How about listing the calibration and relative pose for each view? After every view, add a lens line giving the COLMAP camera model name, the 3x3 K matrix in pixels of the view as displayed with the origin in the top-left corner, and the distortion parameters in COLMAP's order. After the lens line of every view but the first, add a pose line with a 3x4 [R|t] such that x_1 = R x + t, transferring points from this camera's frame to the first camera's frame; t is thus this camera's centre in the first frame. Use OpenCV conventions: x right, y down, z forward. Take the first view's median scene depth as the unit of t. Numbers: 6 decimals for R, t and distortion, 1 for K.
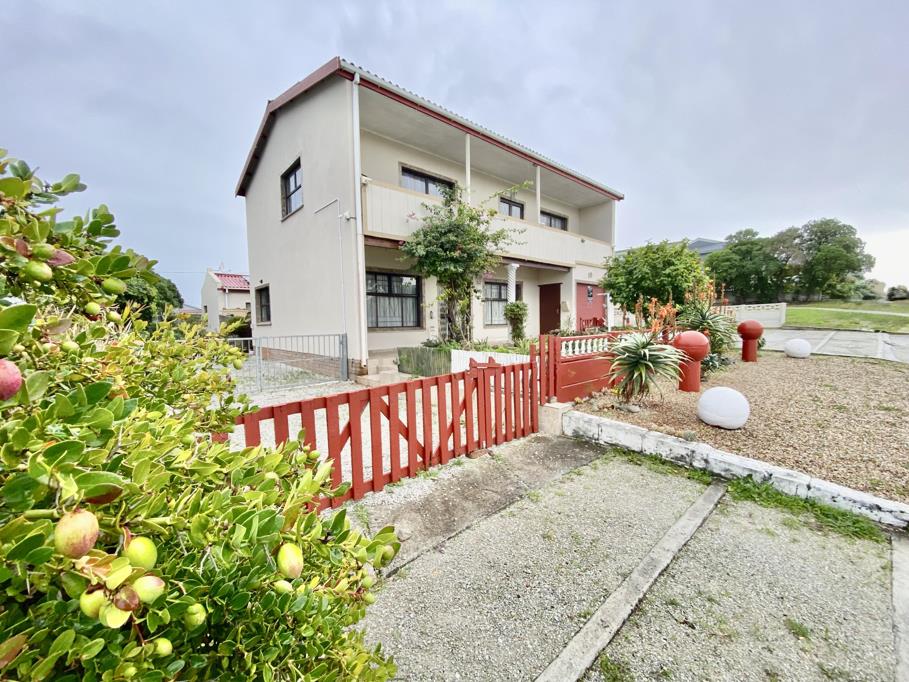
lens RADIAL K [[370.4, 0, 454.5], [0, 370.4, 344.1], [0, 0, 1]] dist [0.030336, -0.026718]
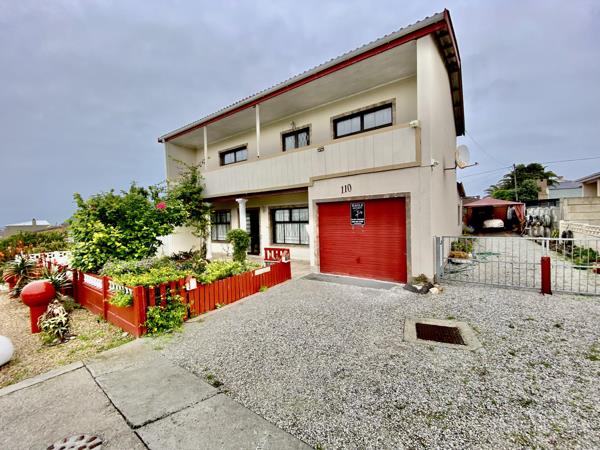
lens RADIAL K [[244.5, 0, 300.0], [0, 244.5, 227.1], [0, 0, 1]] dist [0.030336, -0.026718]
pose [[0.214888, 0.039643, -0.975834, 1.118718], [-0.039478, 0.998712, 0.031879, -0.170355], [0.975840, 0.031673, 0.216176, 1.126865]]
